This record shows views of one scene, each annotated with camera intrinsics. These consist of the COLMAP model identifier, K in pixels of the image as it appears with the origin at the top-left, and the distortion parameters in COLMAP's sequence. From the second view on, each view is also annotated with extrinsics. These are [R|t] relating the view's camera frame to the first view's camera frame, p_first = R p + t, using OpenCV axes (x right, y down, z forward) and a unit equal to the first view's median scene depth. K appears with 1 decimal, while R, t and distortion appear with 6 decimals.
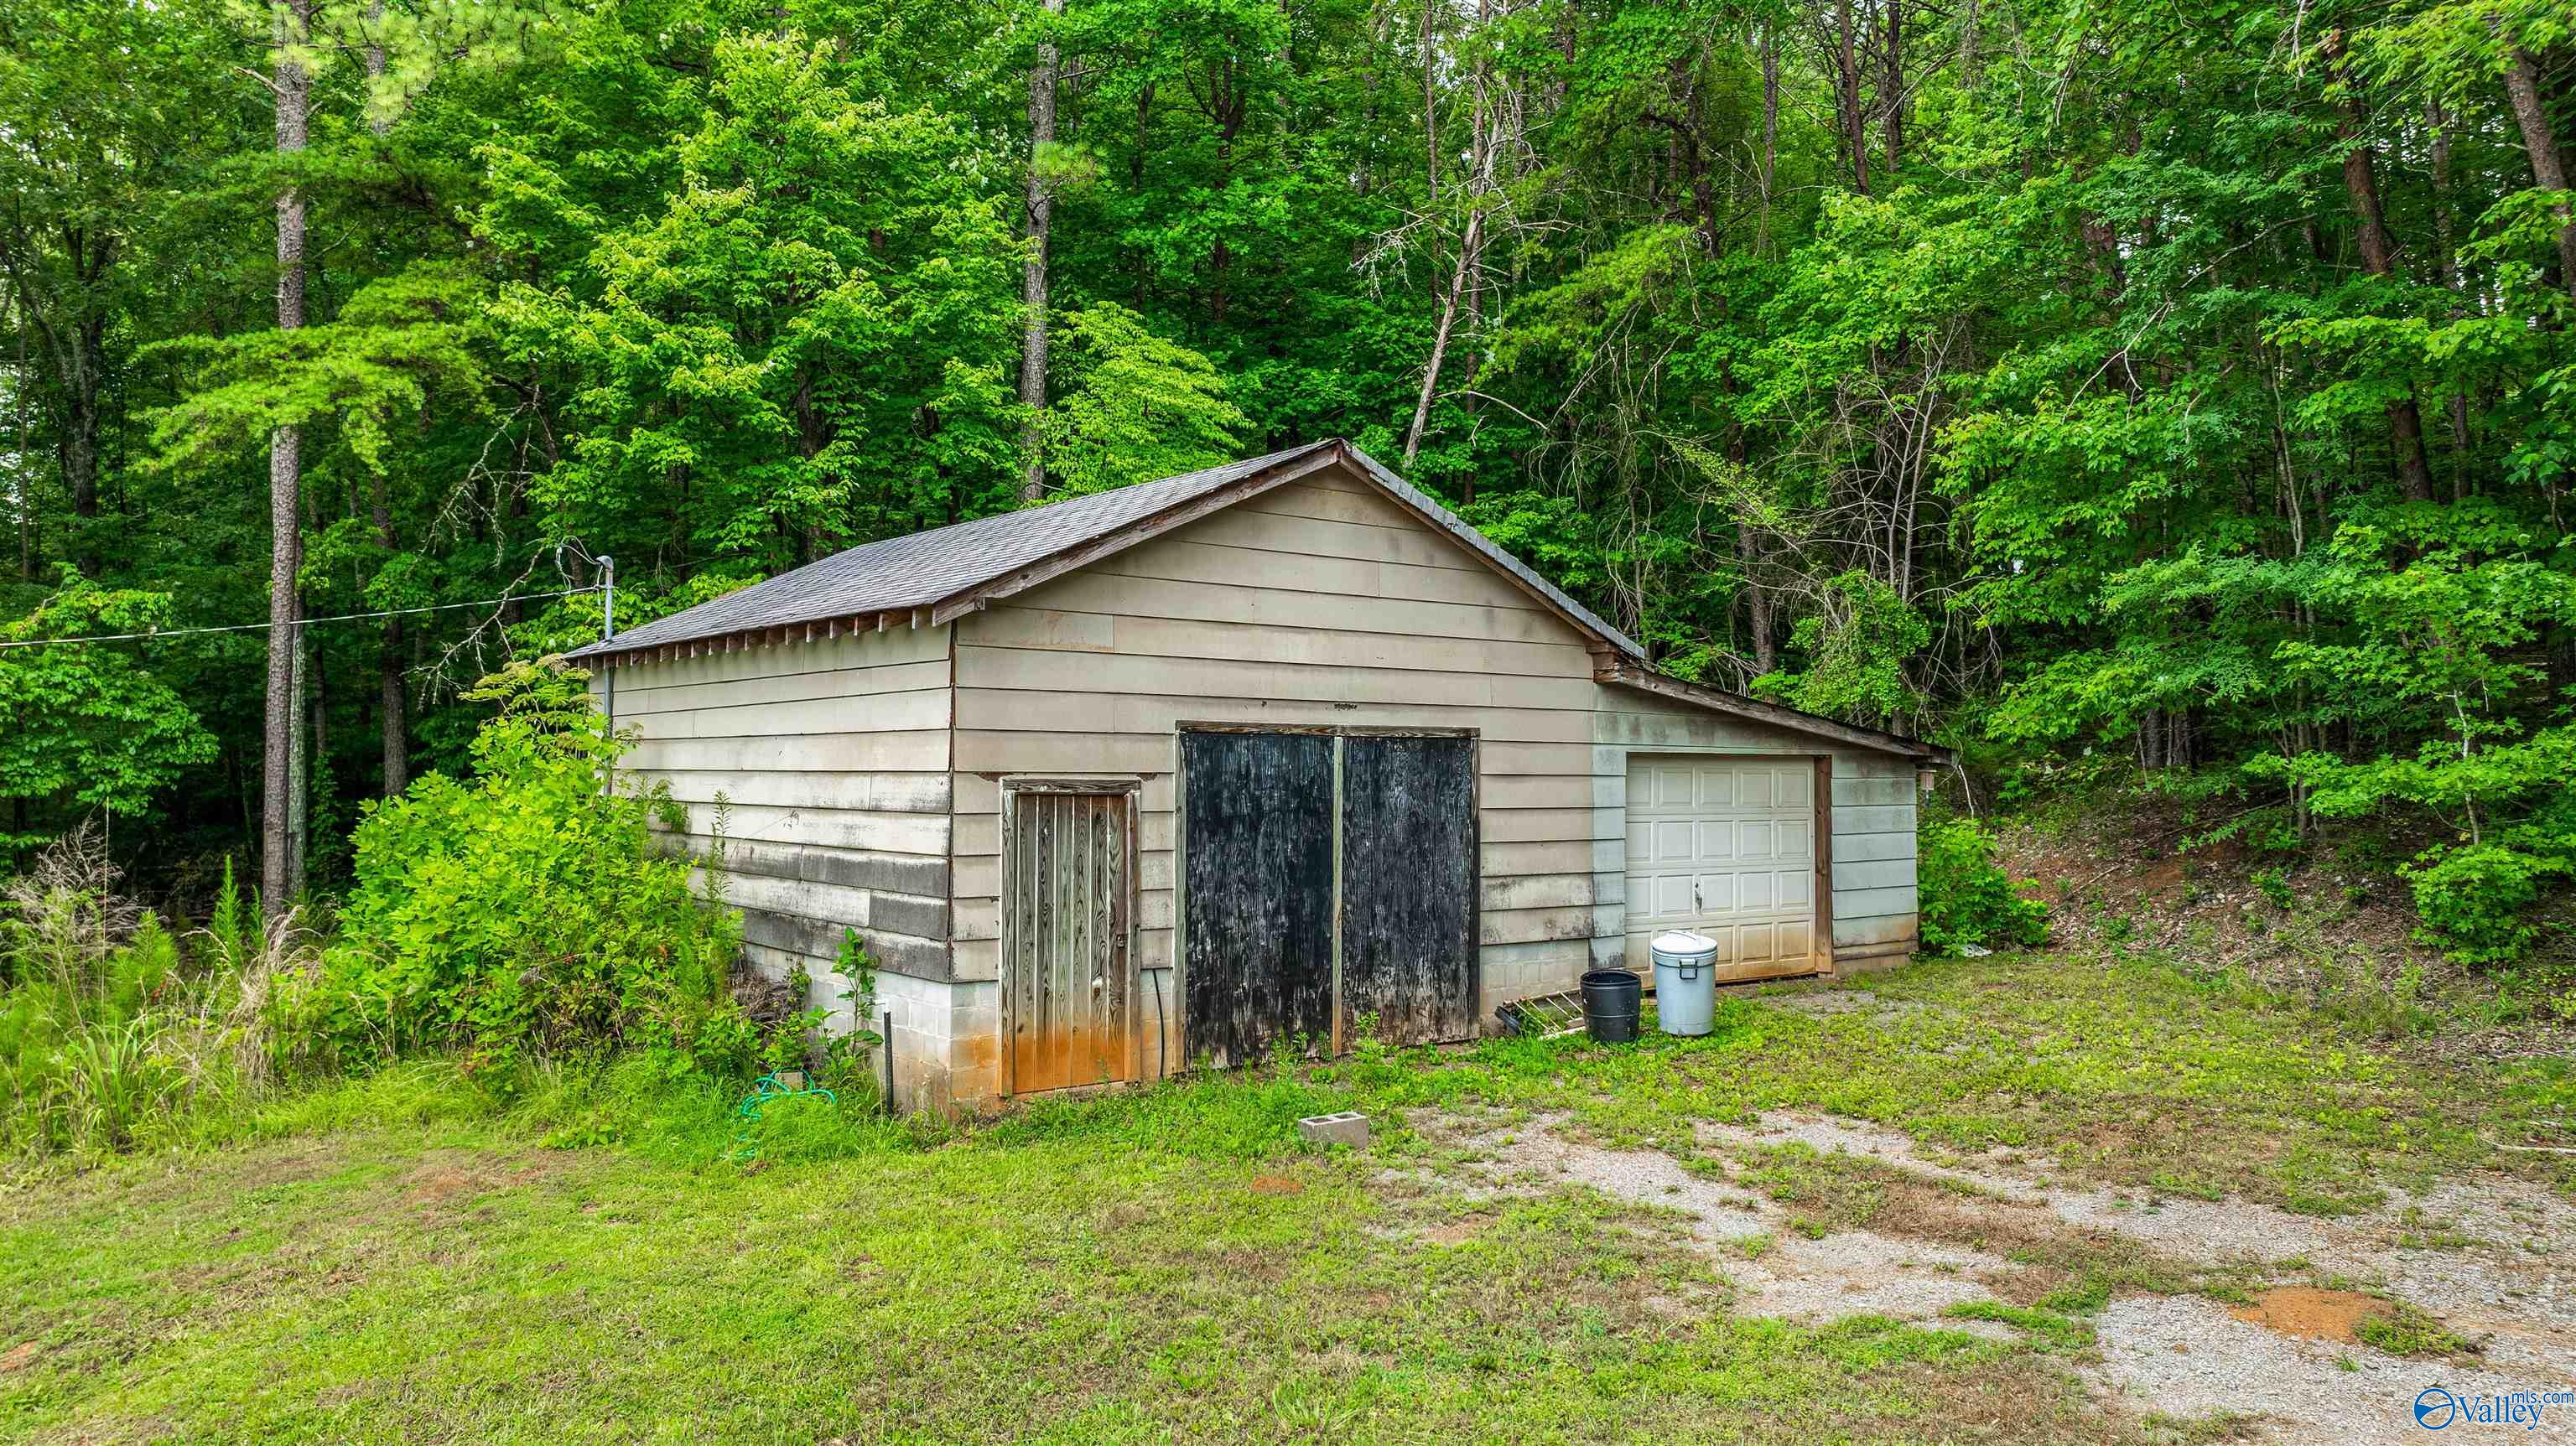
lens RADIAL K [[1805.6, 0, 1281.0], [0, 1805.6, 762.8], [0, 0, 1]] dist [-0.016918, -0.002233]
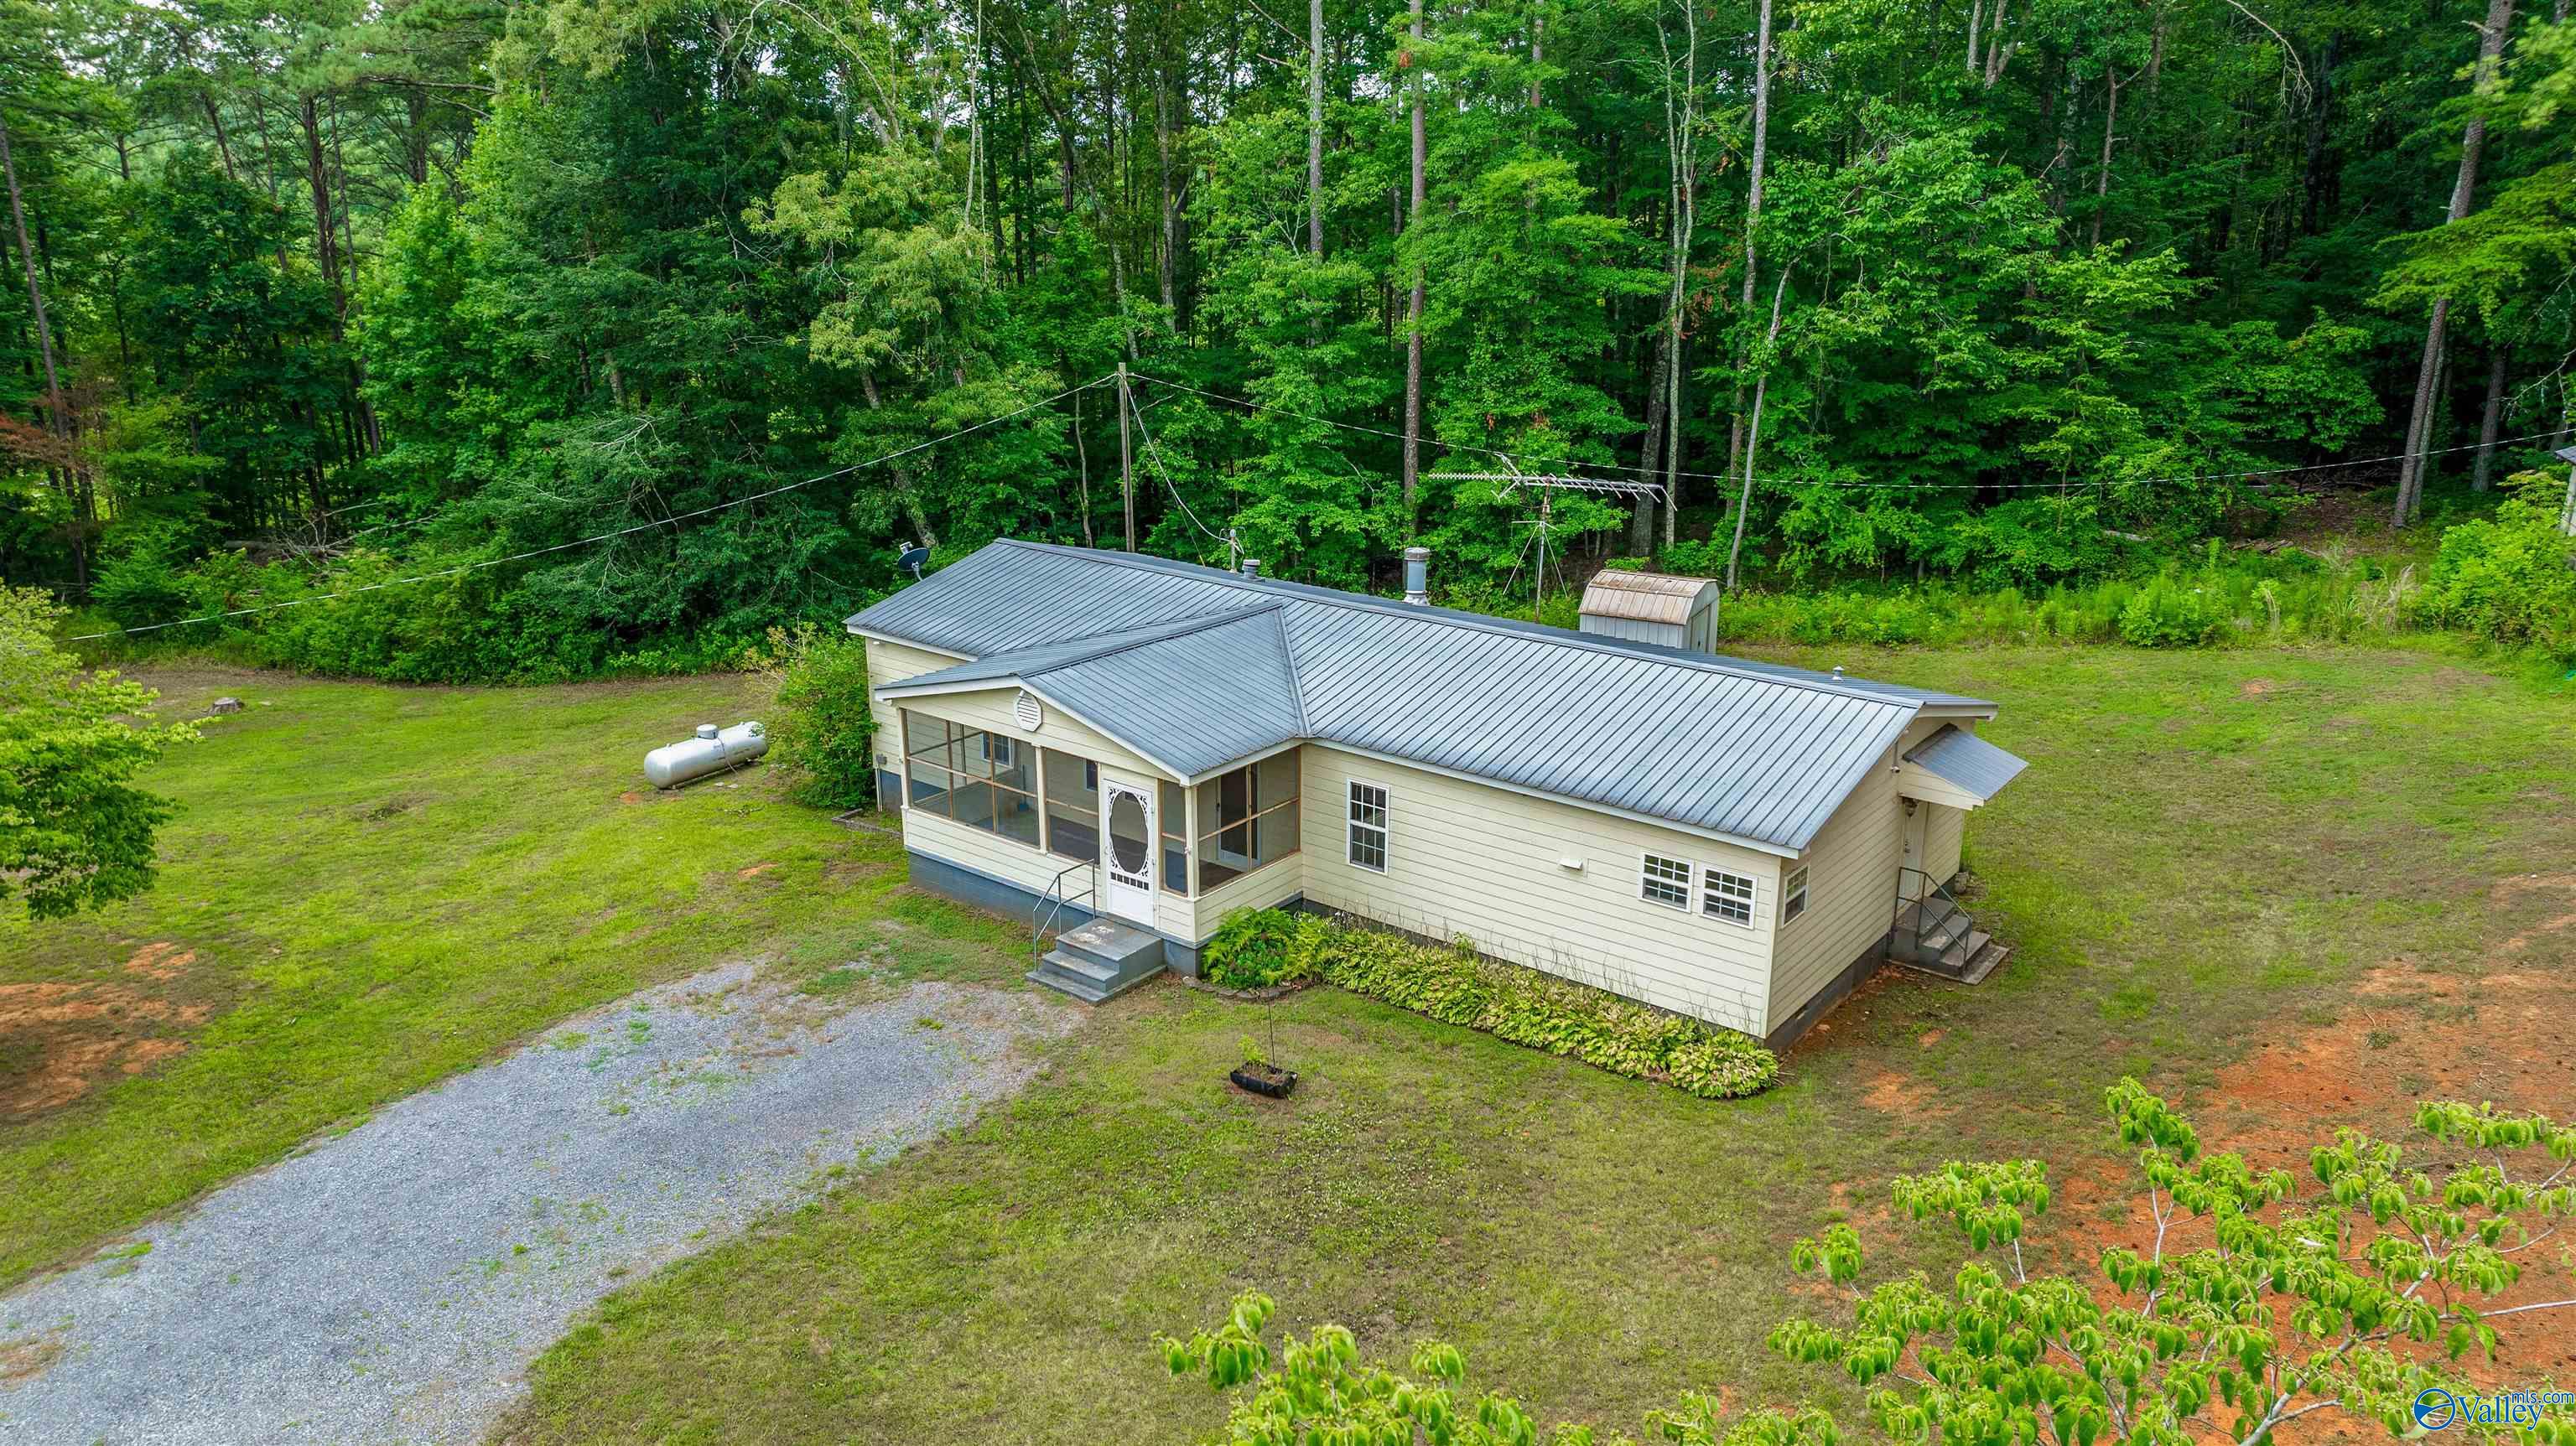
lens RADIAL K [[1813.4, 0, 1300.6], [0, 1813.4, 702.1], [0, 0, 1]] dist [-0.009200, -0.001097]
pose [[0.505288, 0.244412, -0.827615, 0.899014], [0.000231, 0.959014, 0.283357, -0.488160], [0.862951, -0.143368, 0.484522, -1.783387]]
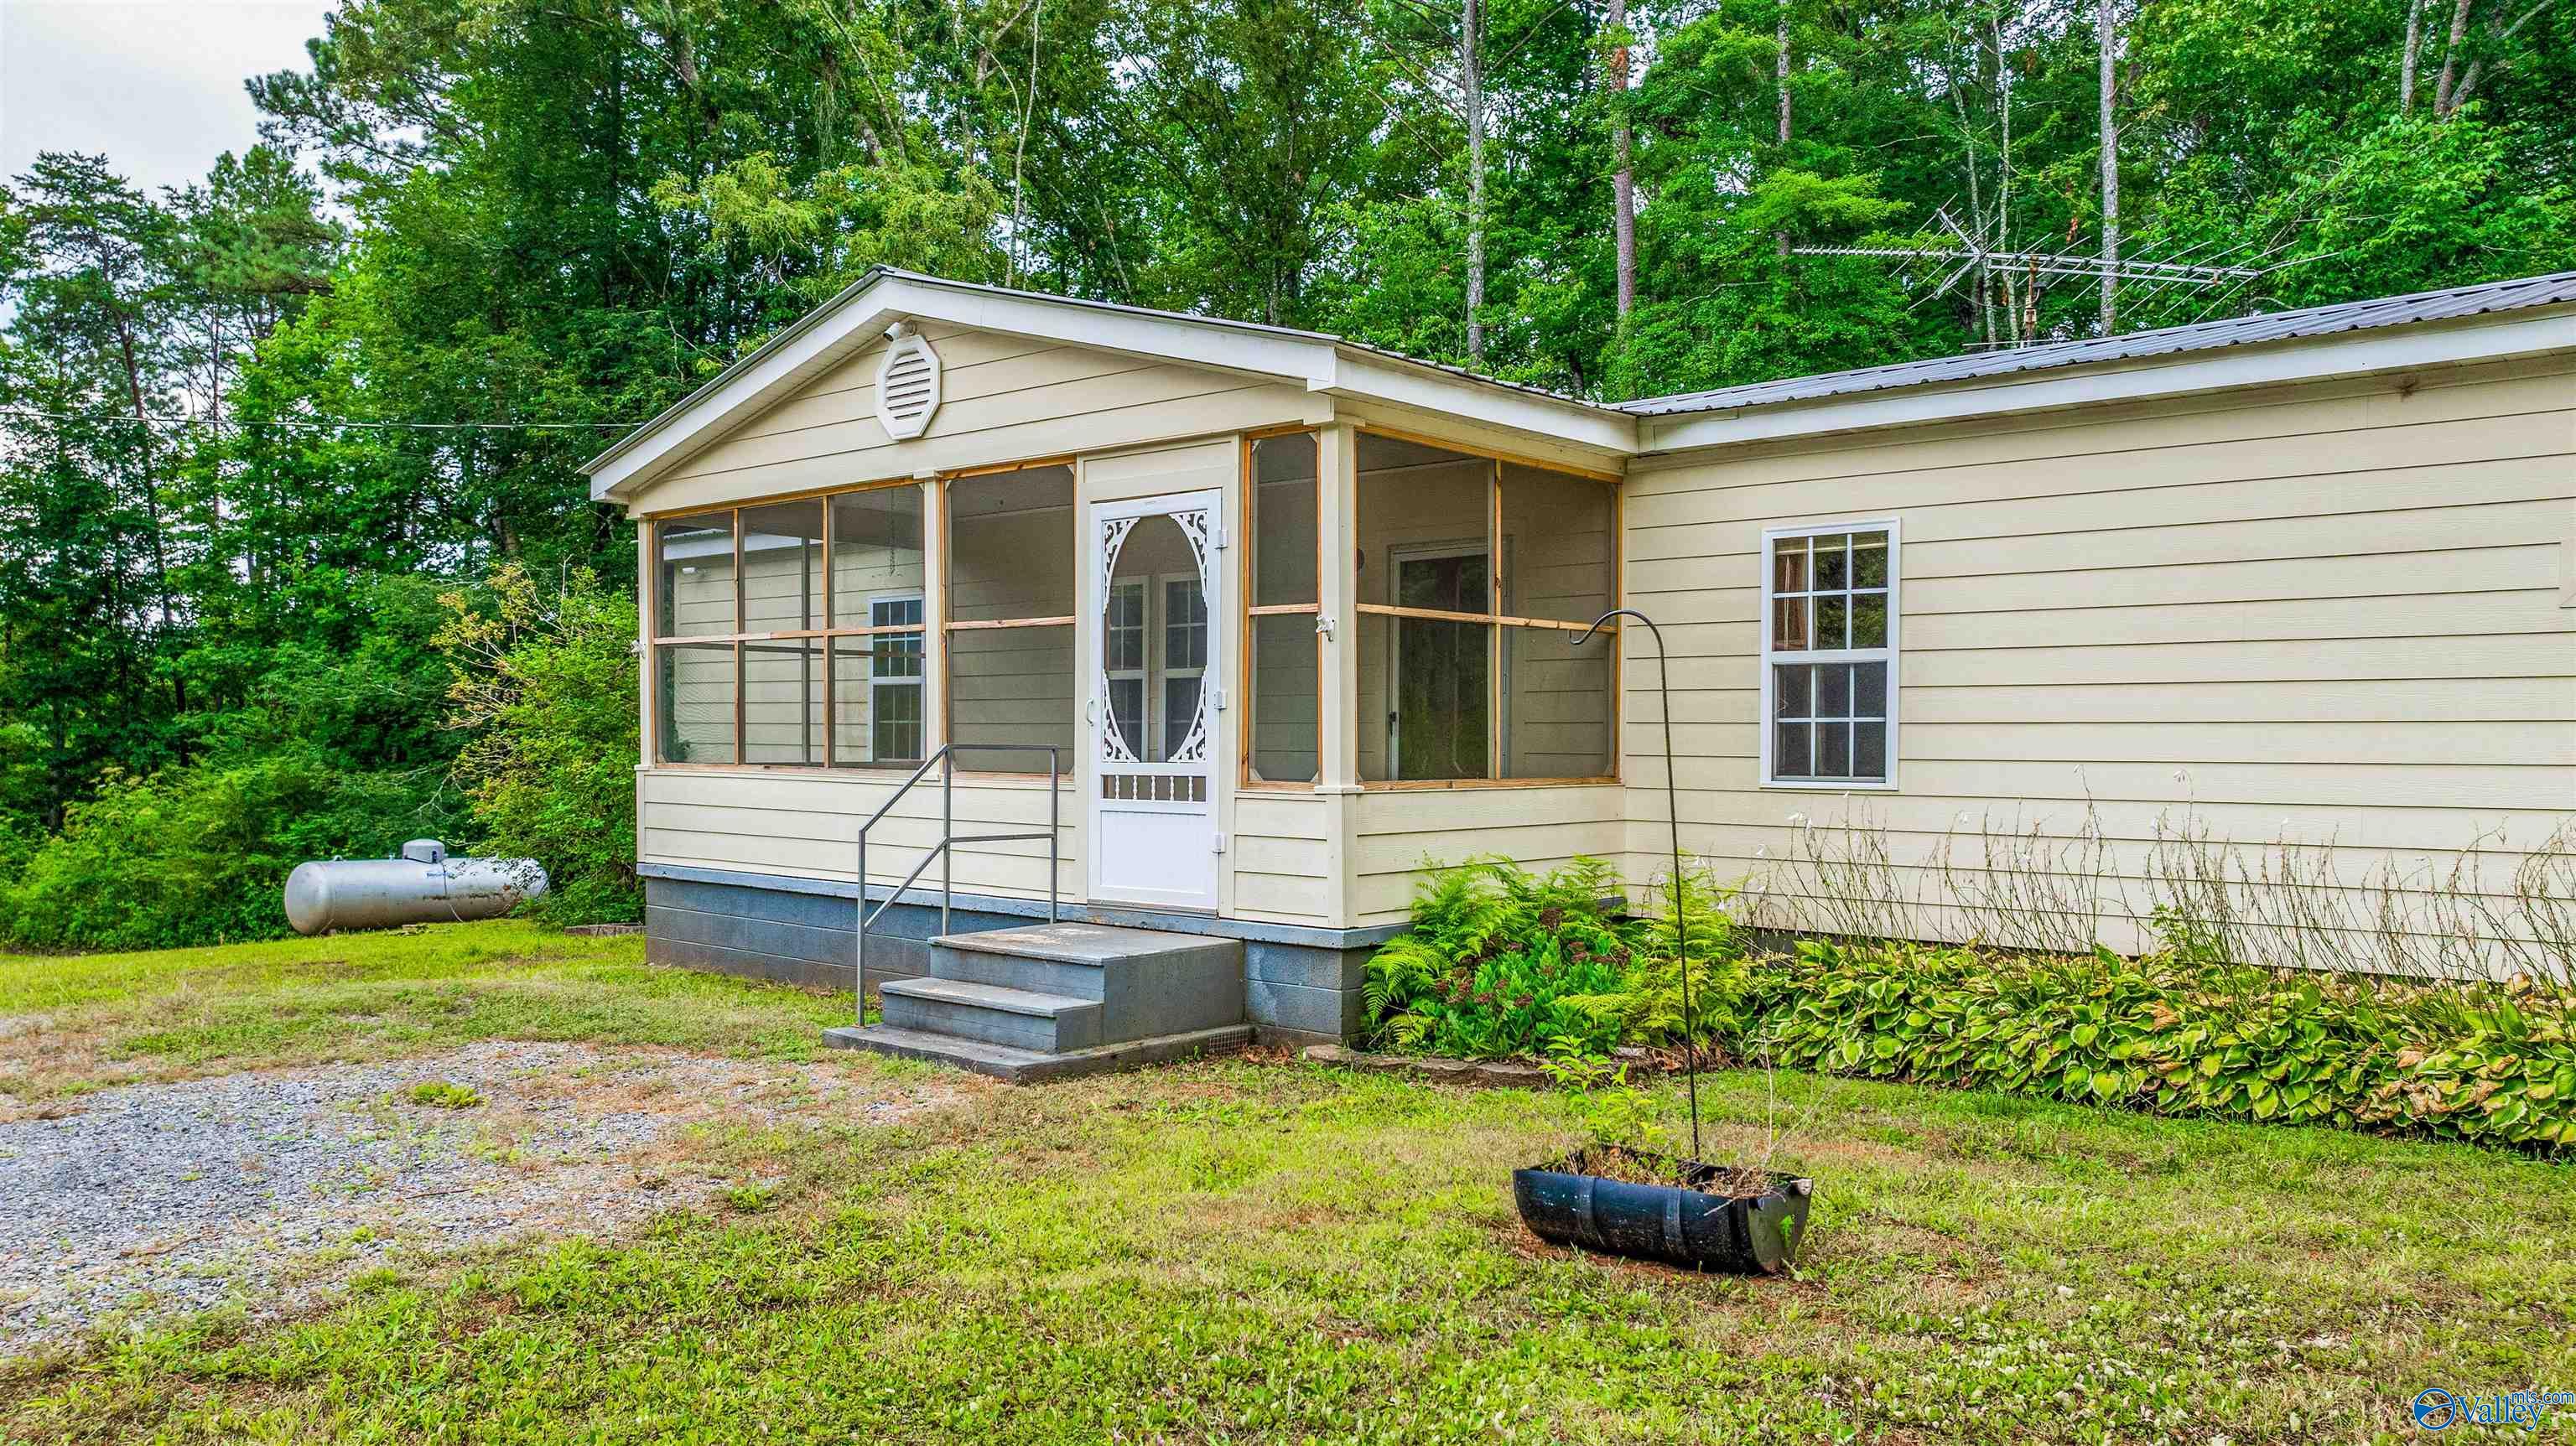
lens RADIAL K [[1852.1, 0, 1284.0], [0, 1852.1, 771.1], [0, 0, 1]] dist [-0.035575, 0.044609]
pose [[0.448360, 0.011830, -0.893775, -0.022016], [0.001716, 0.999899, 0.014096, 0.164084], [0.893851, -0.007854, 0.448295, -1.338654]]
